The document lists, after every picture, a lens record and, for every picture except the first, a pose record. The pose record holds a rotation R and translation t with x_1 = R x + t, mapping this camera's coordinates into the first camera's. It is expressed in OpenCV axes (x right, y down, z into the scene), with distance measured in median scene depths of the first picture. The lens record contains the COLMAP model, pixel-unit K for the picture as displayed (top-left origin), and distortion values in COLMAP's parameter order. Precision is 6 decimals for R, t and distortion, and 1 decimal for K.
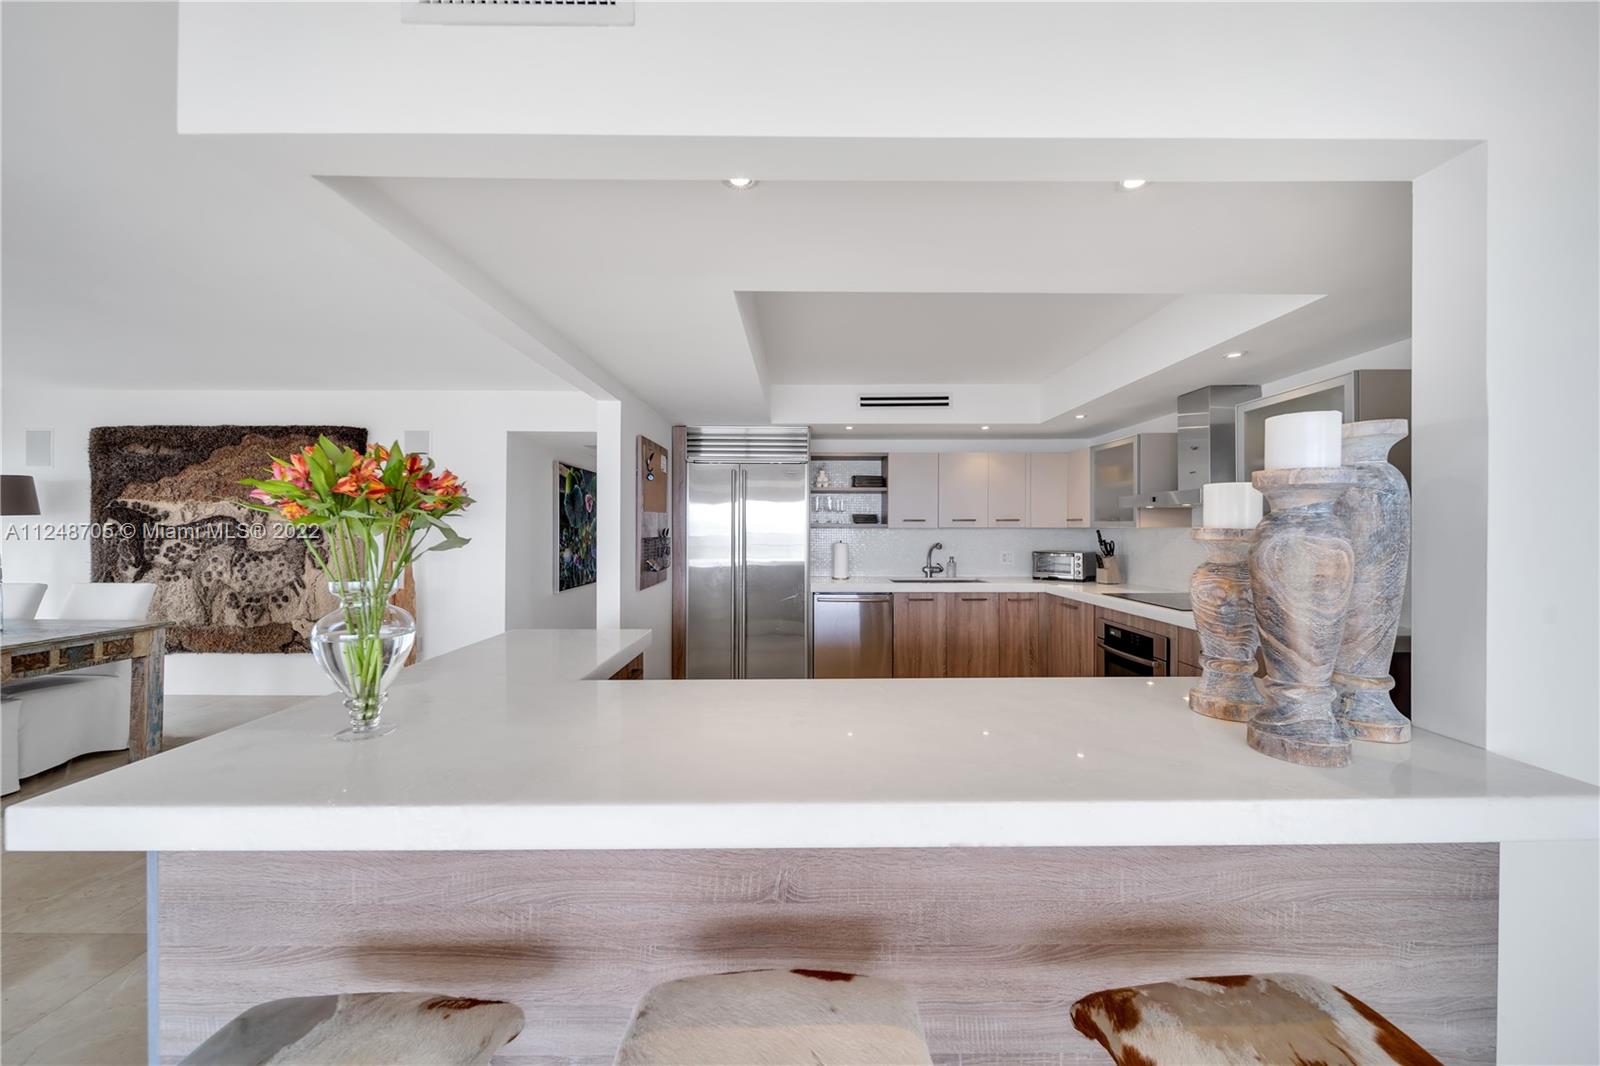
lens RADIAL K [[574.7, 0, 802.6], [0, 574.7, 529.0], [0, 0, 1]] dist [-0.002826, -0.000310]
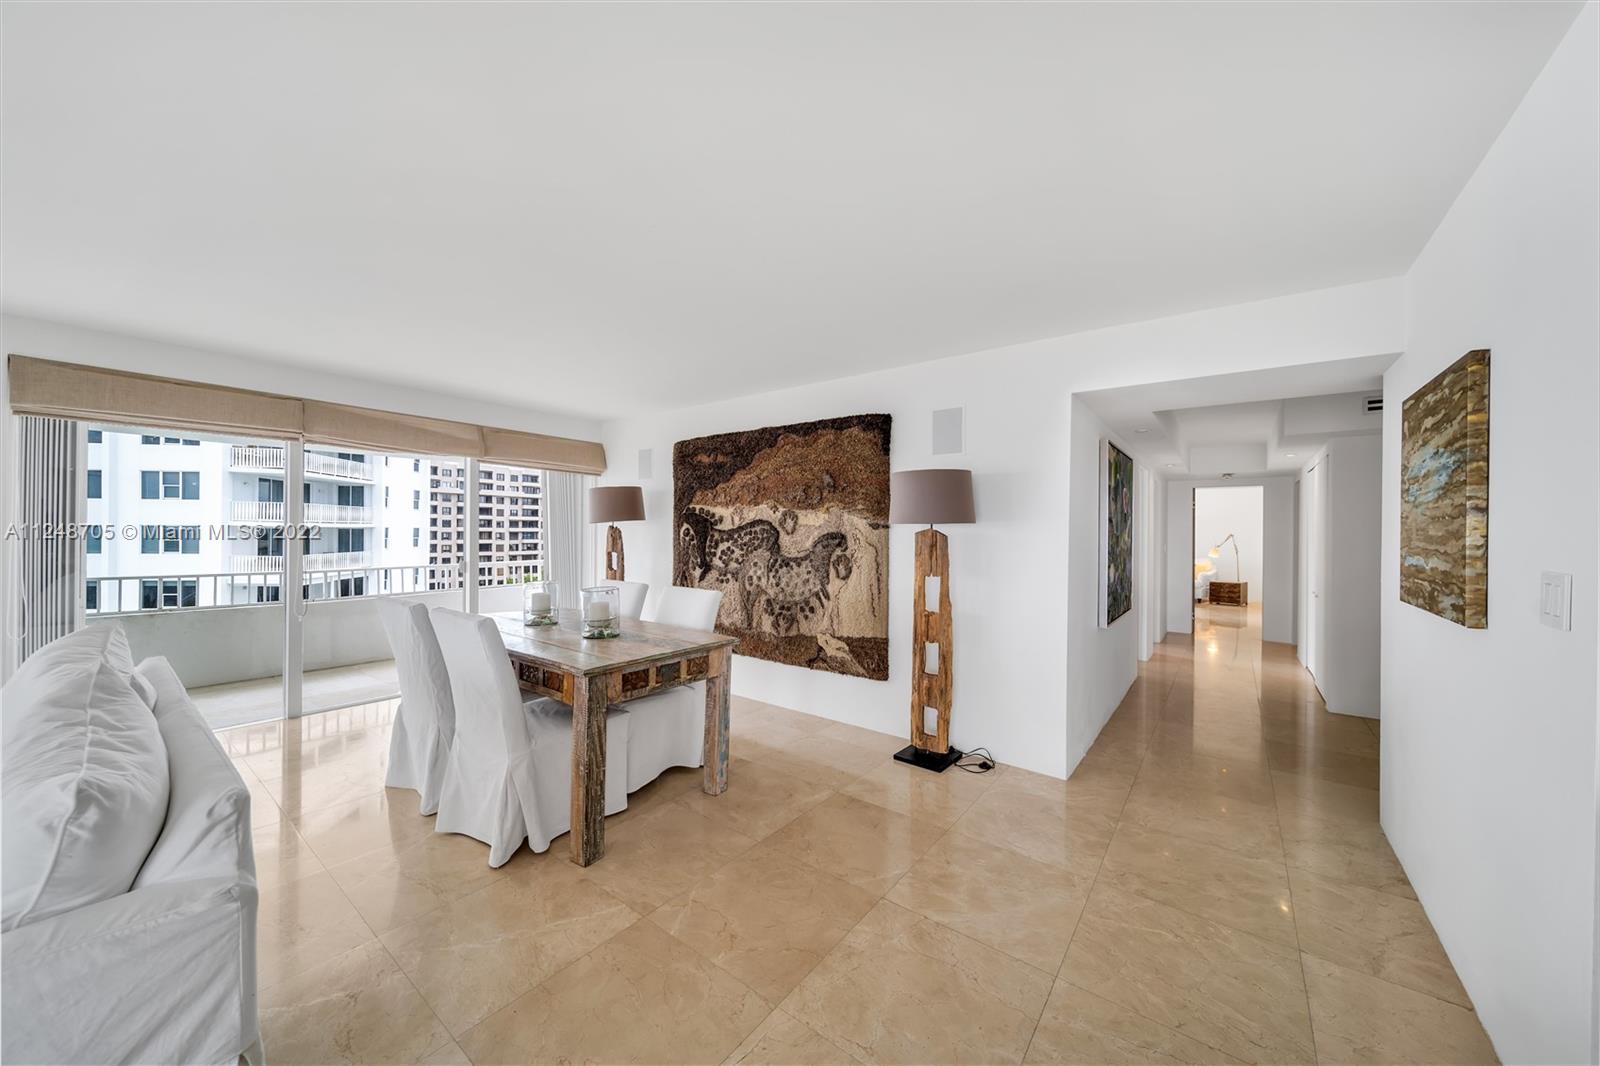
lens RADIAL K [[574.7, 0, 802.6], [0, 574.7, 529.0], [0, 0, 1]] dist [-0.002826, -0.000310]
pose [[0.788333, 0.002107, -0.615245, -0.348798], [-0.007666, 0.999950, -0.006398, -0.001547], [0.615201, 0.009760, 0.788310, 0.264667]]
